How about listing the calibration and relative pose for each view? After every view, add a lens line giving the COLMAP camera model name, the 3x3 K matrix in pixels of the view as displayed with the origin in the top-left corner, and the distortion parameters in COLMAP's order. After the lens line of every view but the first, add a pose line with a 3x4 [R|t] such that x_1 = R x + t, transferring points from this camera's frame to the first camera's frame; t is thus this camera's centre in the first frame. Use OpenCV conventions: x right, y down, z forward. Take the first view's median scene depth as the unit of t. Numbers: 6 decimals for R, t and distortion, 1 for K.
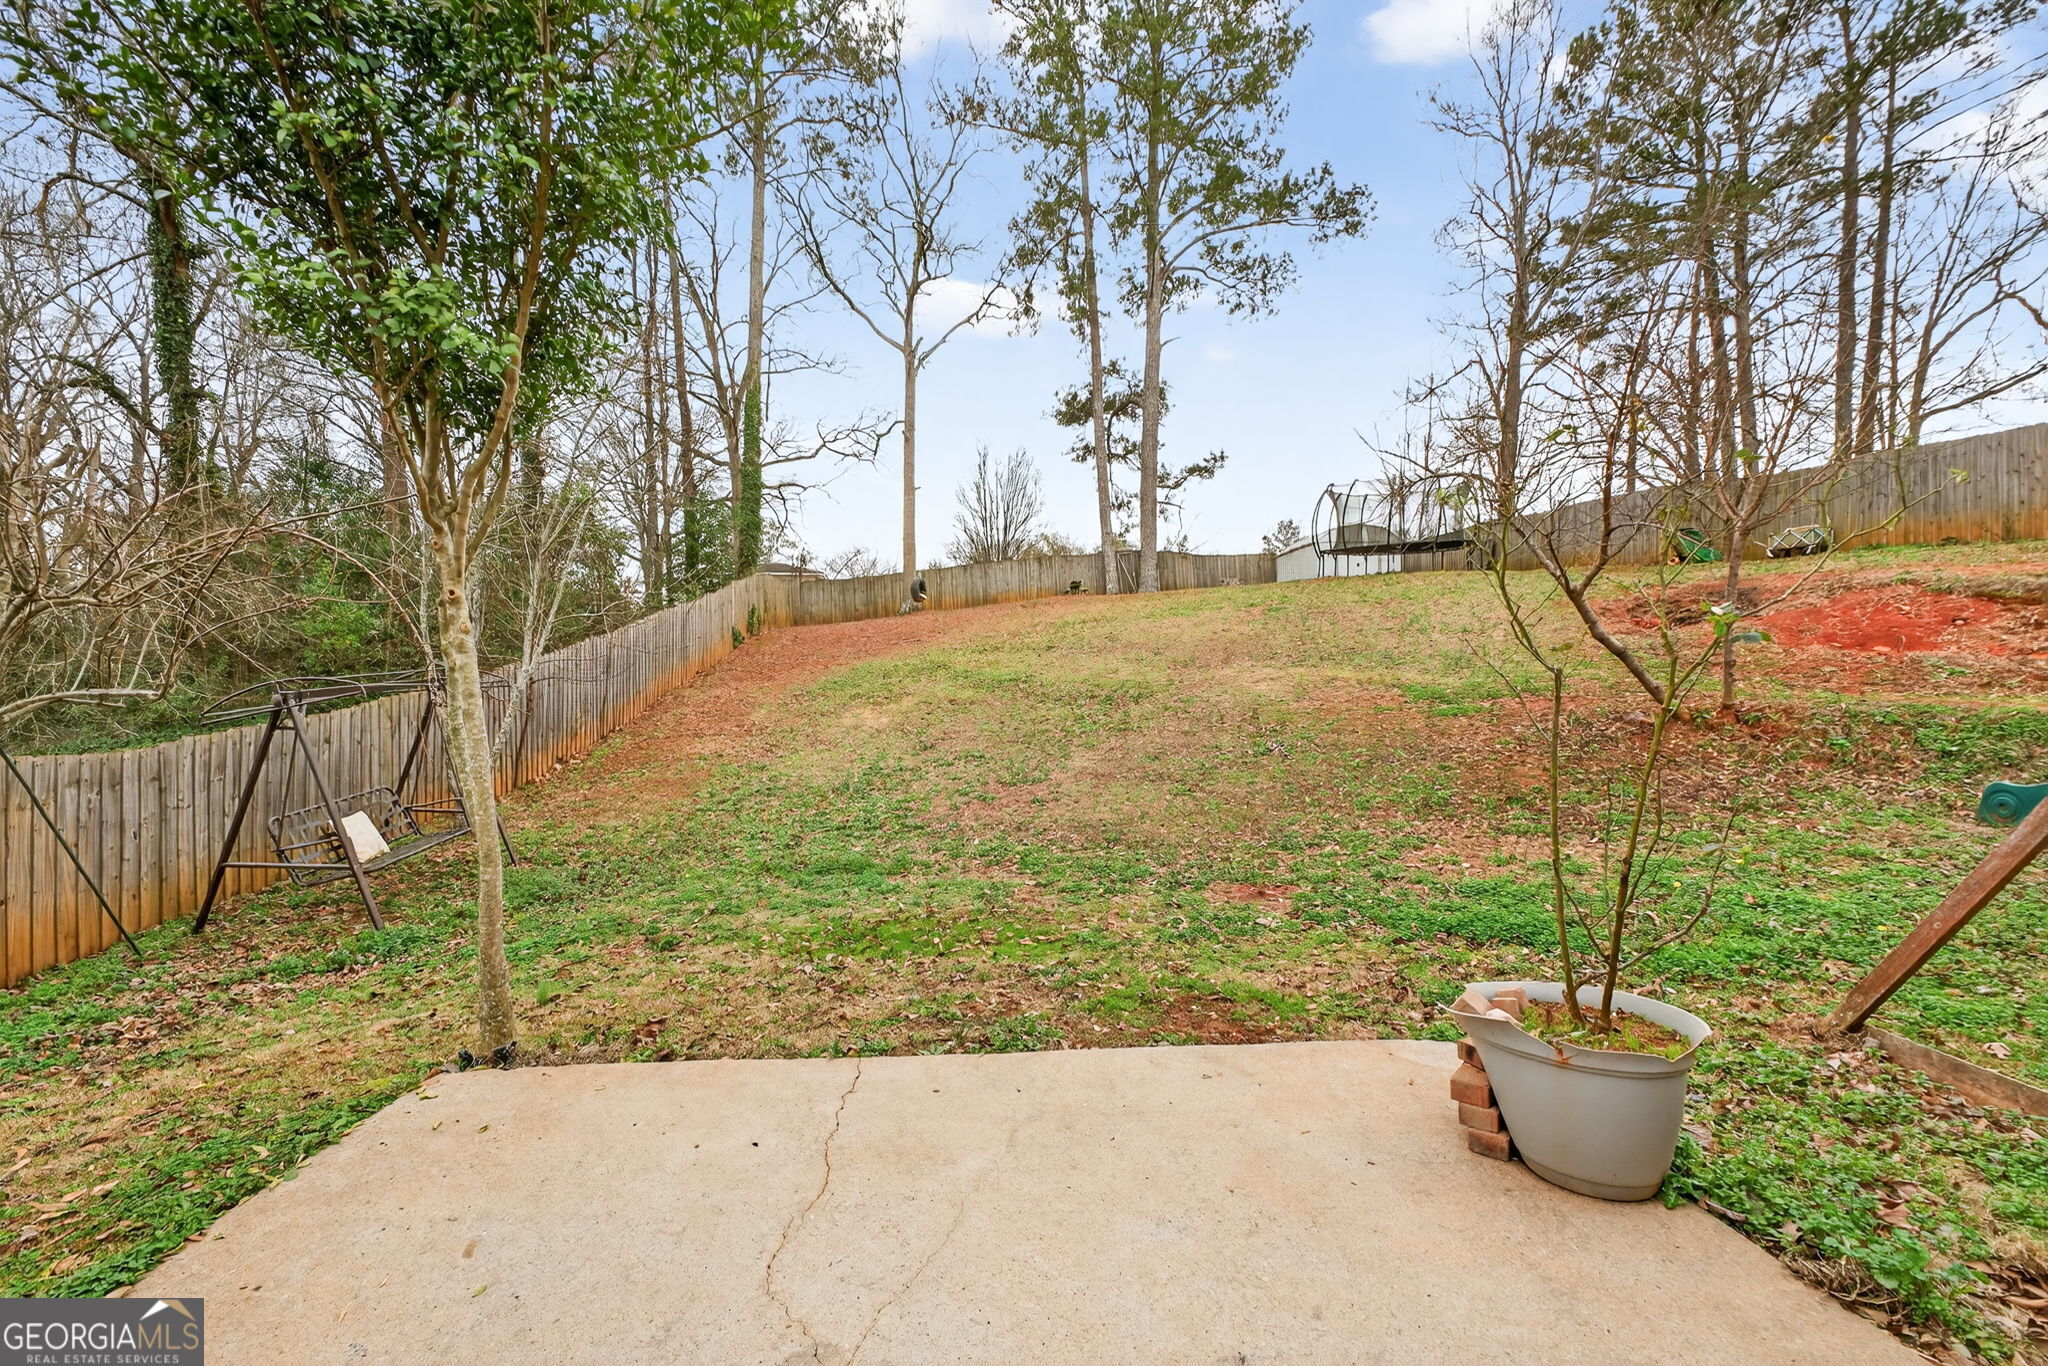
lens RADIAL K [[862.0, 0, 1011.2], [0, 862.0, 689.5], [0, 0, 1]] dist [-0.000730, -0.000722]
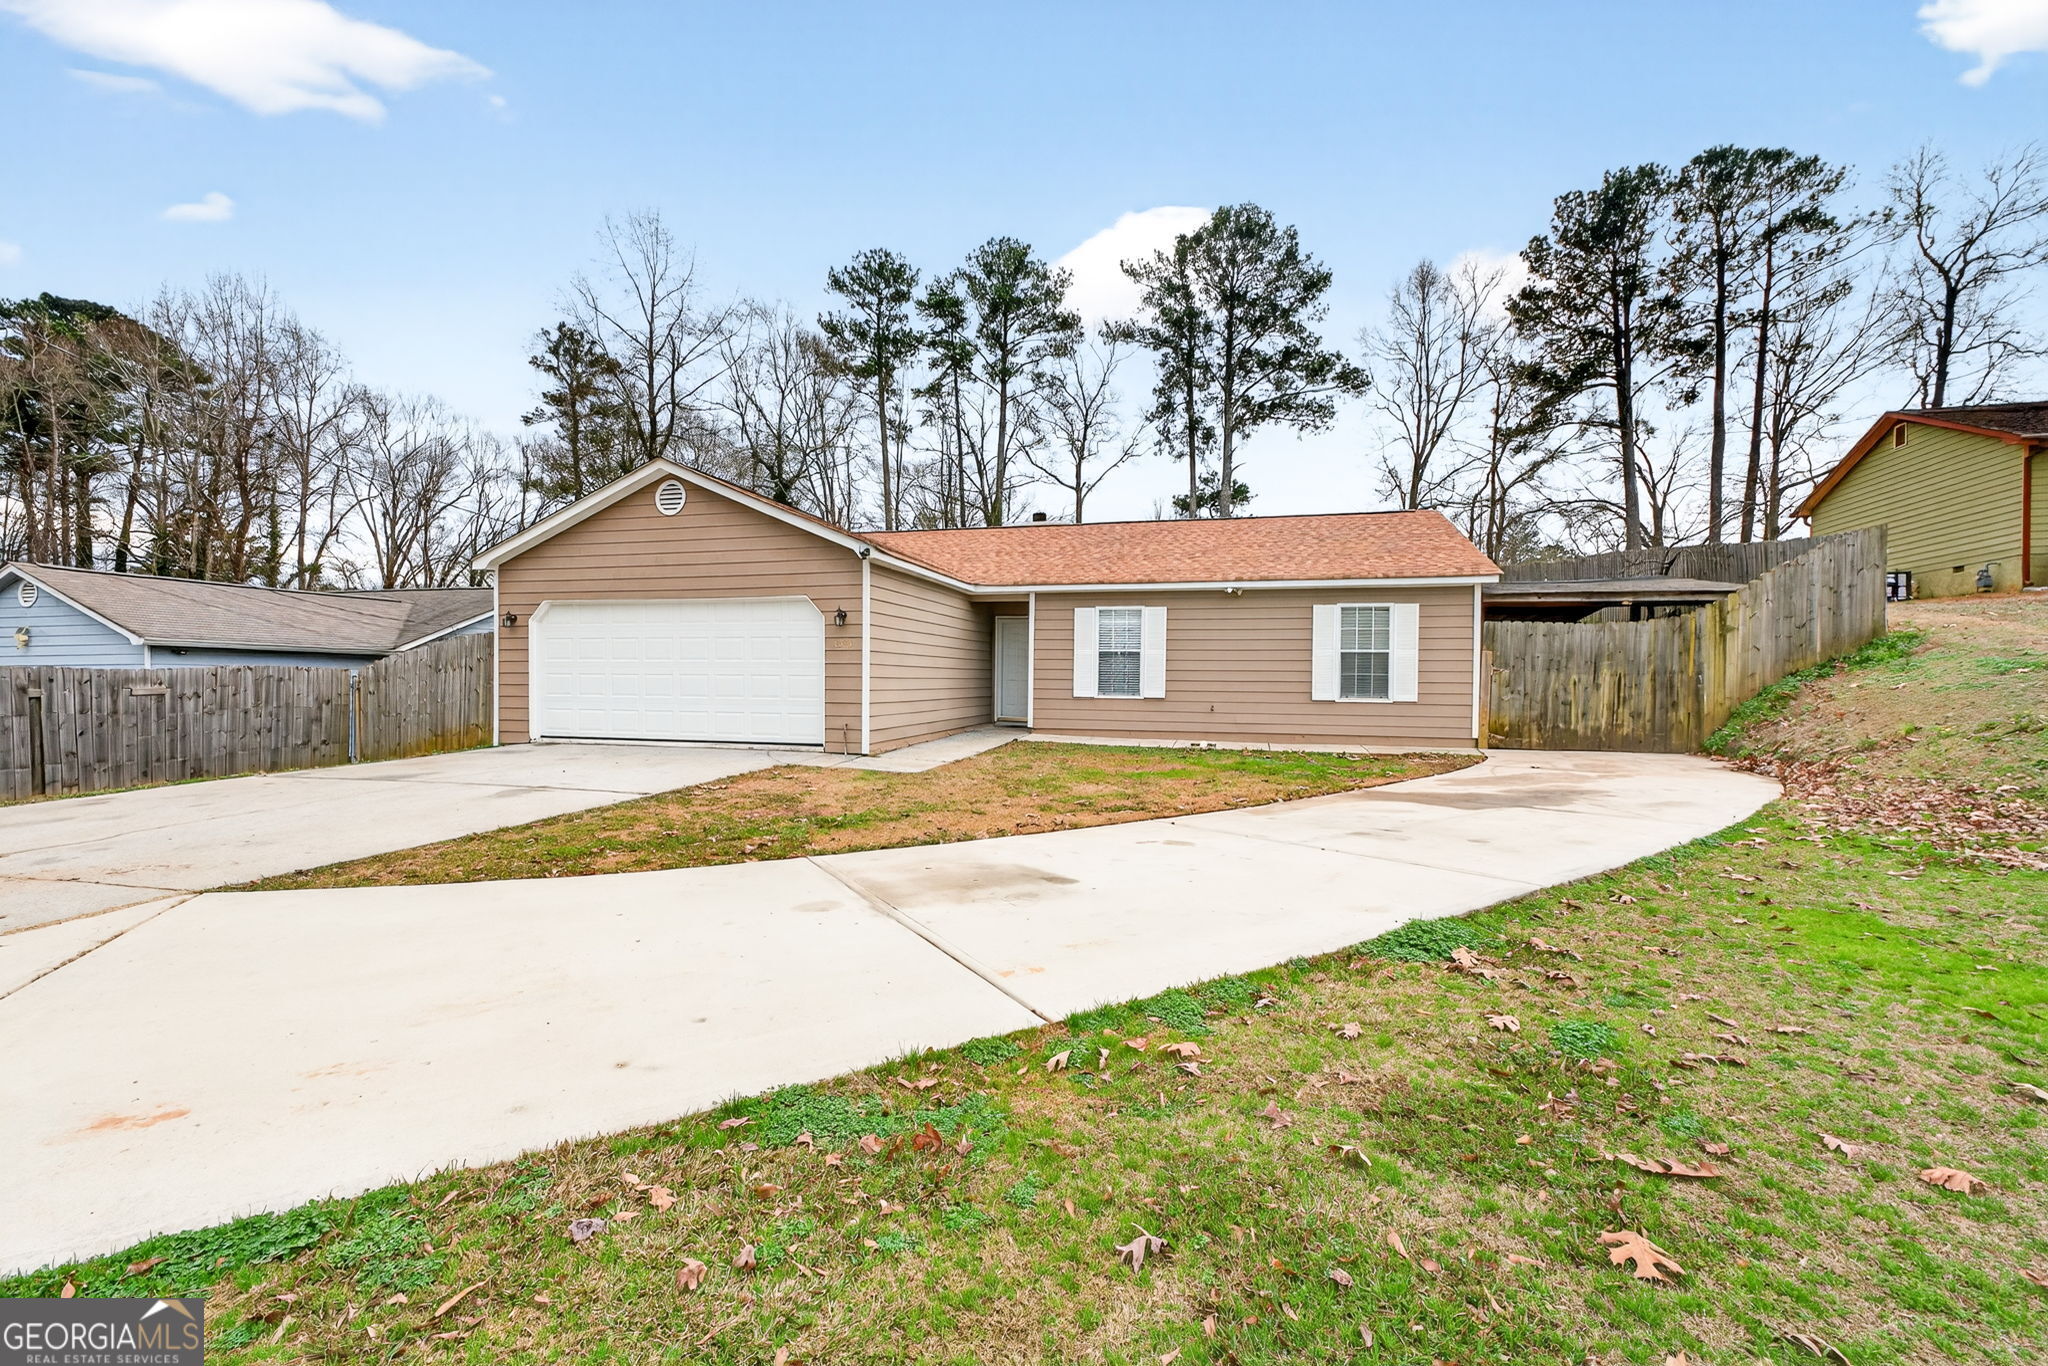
lens RADIAL K [[862.0, 0, 1011.2], [0, 862.0, 689.5], [0, 0, 1]] dist [-0.000730, -0.000722]
pose [[0.957047, 0.010090, -0.289759, 0.229752], [-0.006238, 0.999880, 0.014214, 0.004817], [0.289867, -0.011796, 0.956994, -0.674623]]
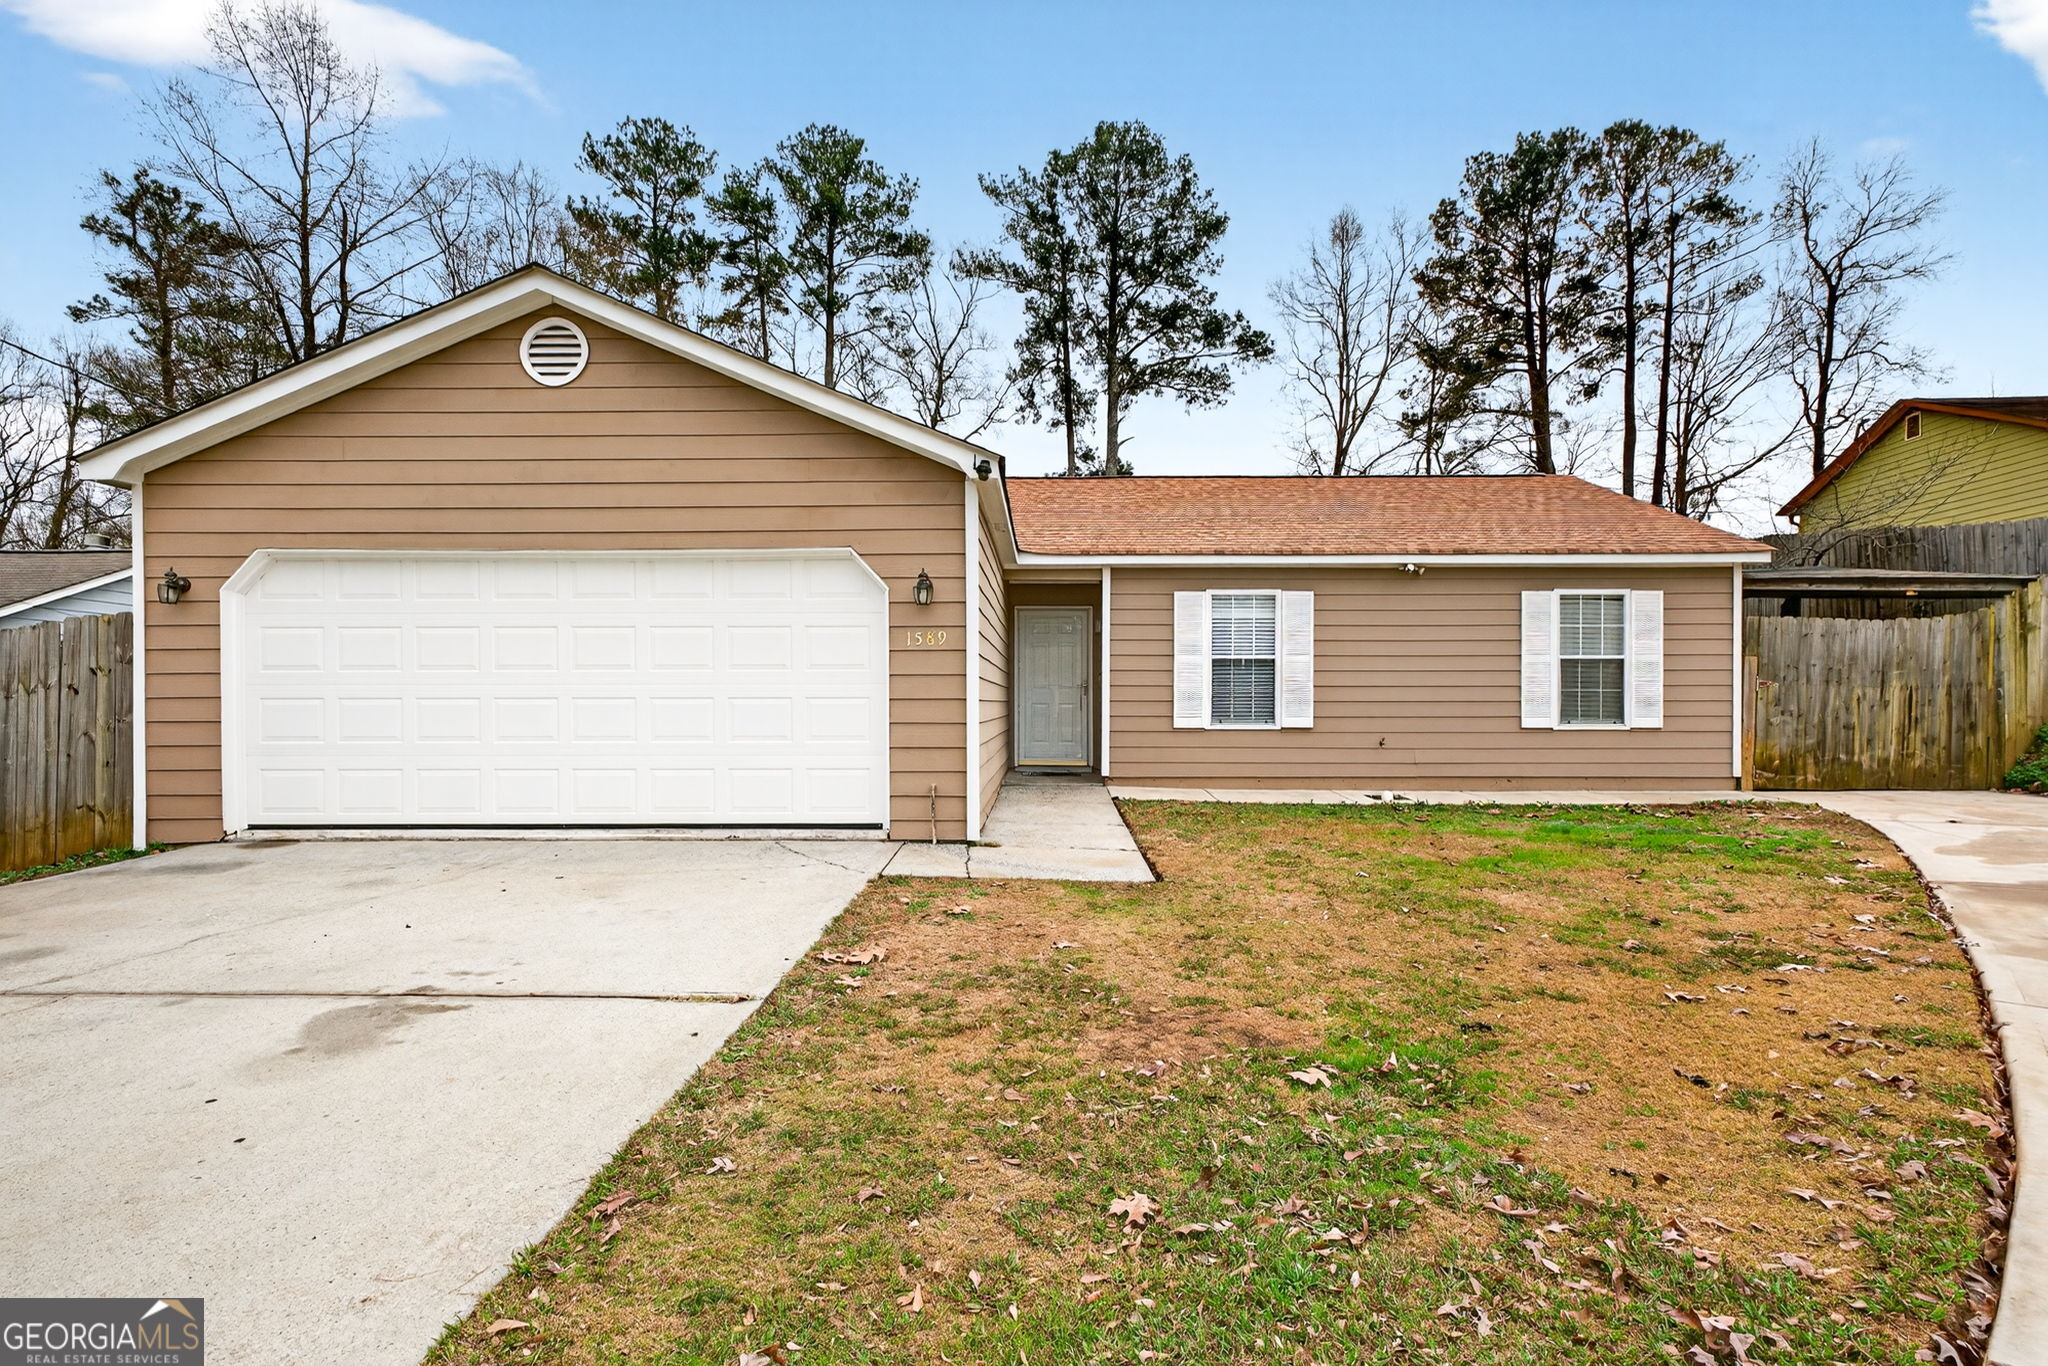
lens RADIAL K [[1027.2, 0, 1043.2], [0, 1027.2, 709.1], [0, 0, 1]] dist [0.004129, -0.001954]
pose [[0.999110, -0.002659, -0.042101, 0.110883], [0.003011, 0.999961, 0.008288, 0.005312], [0.042078, -0.008408, 0.999079, -0.592018]]
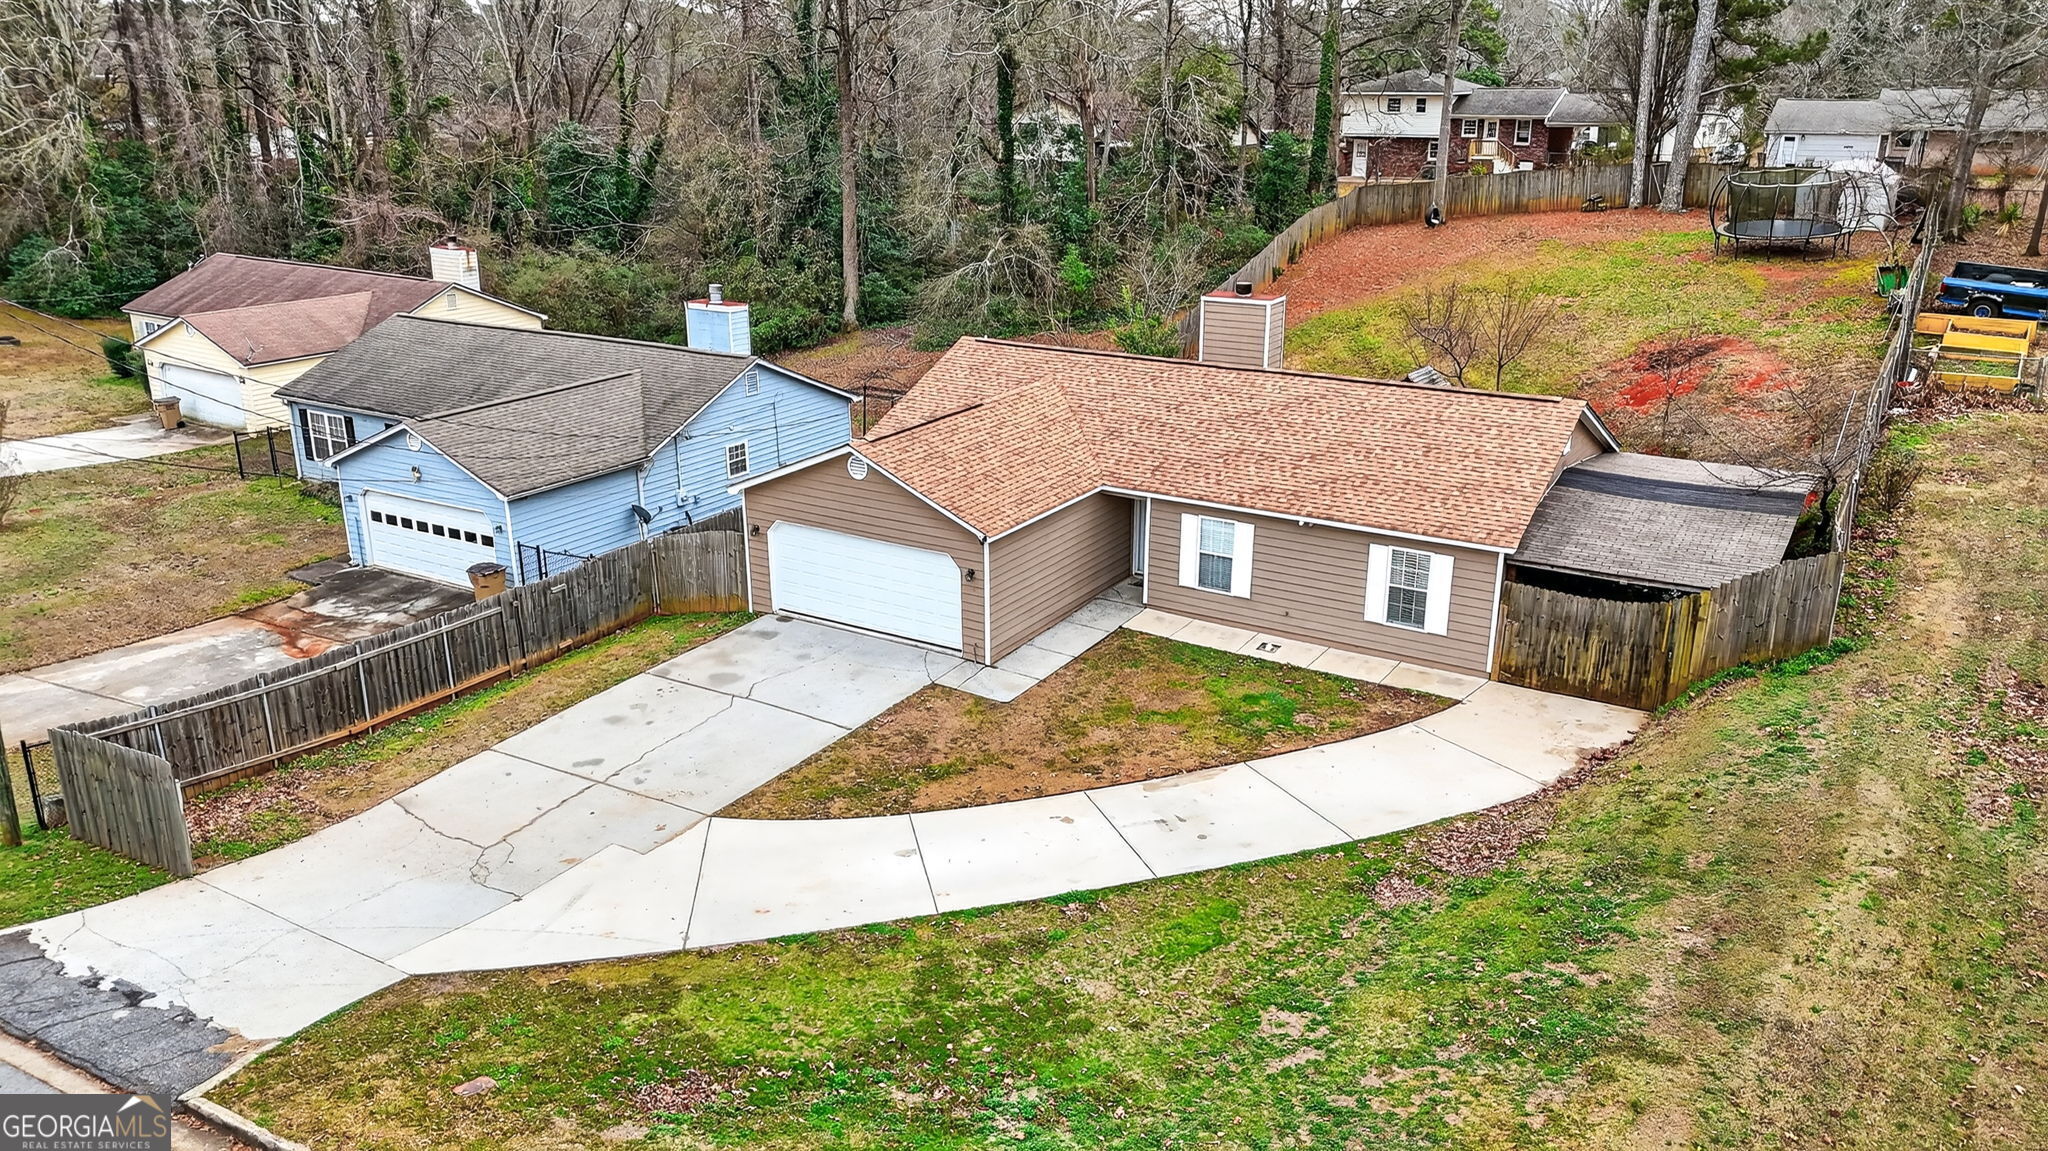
lens RADIAL K [[1513.0, 0, 999.2], [0, 1513.0, 576.3], [0, 0, 1]] dist [0.080031, -0.089995]
pose [[0.825563, 0.177287, -0.535738, 0.517652], [0.007458, 0.945858, 0.324496, -0.273375], [0.564261, -0.271887, 0.779543, -1.002706]]
